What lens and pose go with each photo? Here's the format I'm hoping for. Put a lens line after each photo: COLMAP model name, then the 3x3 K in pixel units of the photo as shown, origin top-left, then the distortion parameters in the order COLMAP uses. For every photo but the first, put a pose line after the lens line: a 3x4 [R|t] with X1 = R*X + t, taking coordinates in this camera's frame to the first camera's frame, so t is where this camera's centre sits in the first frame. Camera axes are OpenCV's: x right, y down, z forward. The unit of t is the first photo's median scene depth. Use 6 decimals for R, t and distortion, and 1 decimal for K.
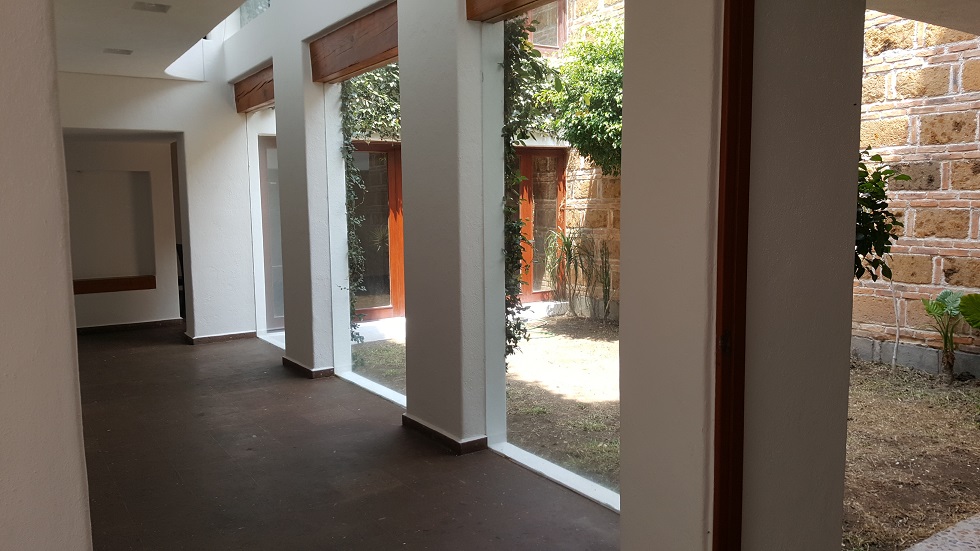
lens RADIAL K [[724.6, 0, 468.9], [0, 724.6, 278.4], [0, 0, 1]] dist [0.123061, -0.220592]
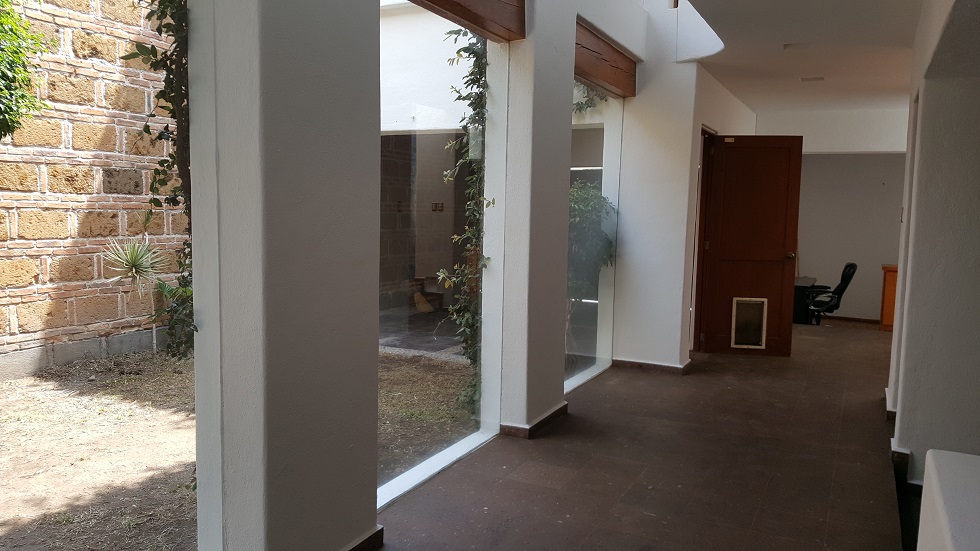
lens RADIAL K [[724.6, 0, 468.9], [0, 724.6, 278.4], [0, 0, 1]] dist [0.123061, -0.220592]
pose [[-0.508935, -0.072454, 0.857751, -0.622442], [0.079215, 0.988281, 0.130481, -0.097244], [-0.857153, 0.134353, -0.497231, 1.118863]]
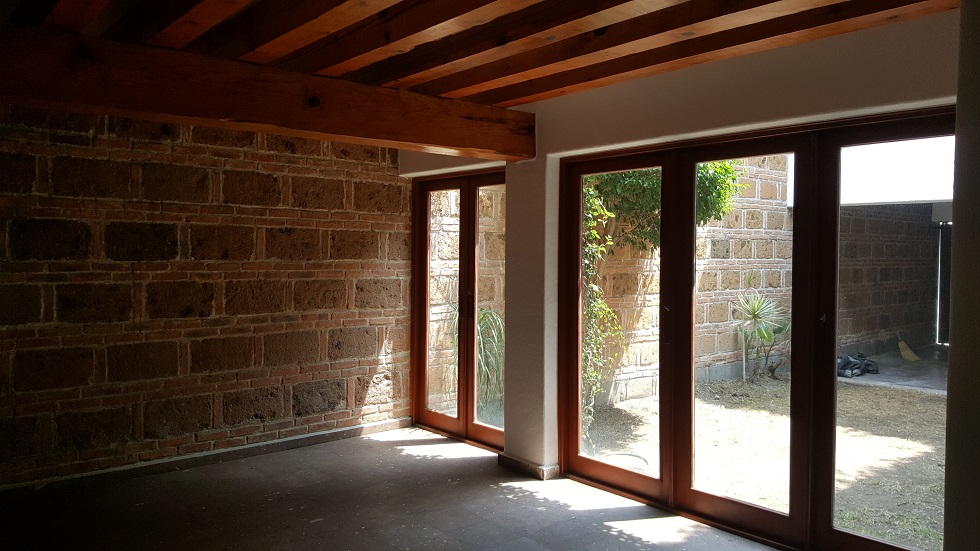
lens RADIAL K [[722.9, 0, 490.0], [0, 722.9, 275.5], [0, 0, 1]] dist [0.124300, -0.217684]
pose [[-0.127882, -0.014354, 0.991685, -0.775823], [0.100428, 0.994568, 0.027347, -0.170898], [-0.986692, 0.103090, -0.125746, 1.632007]]
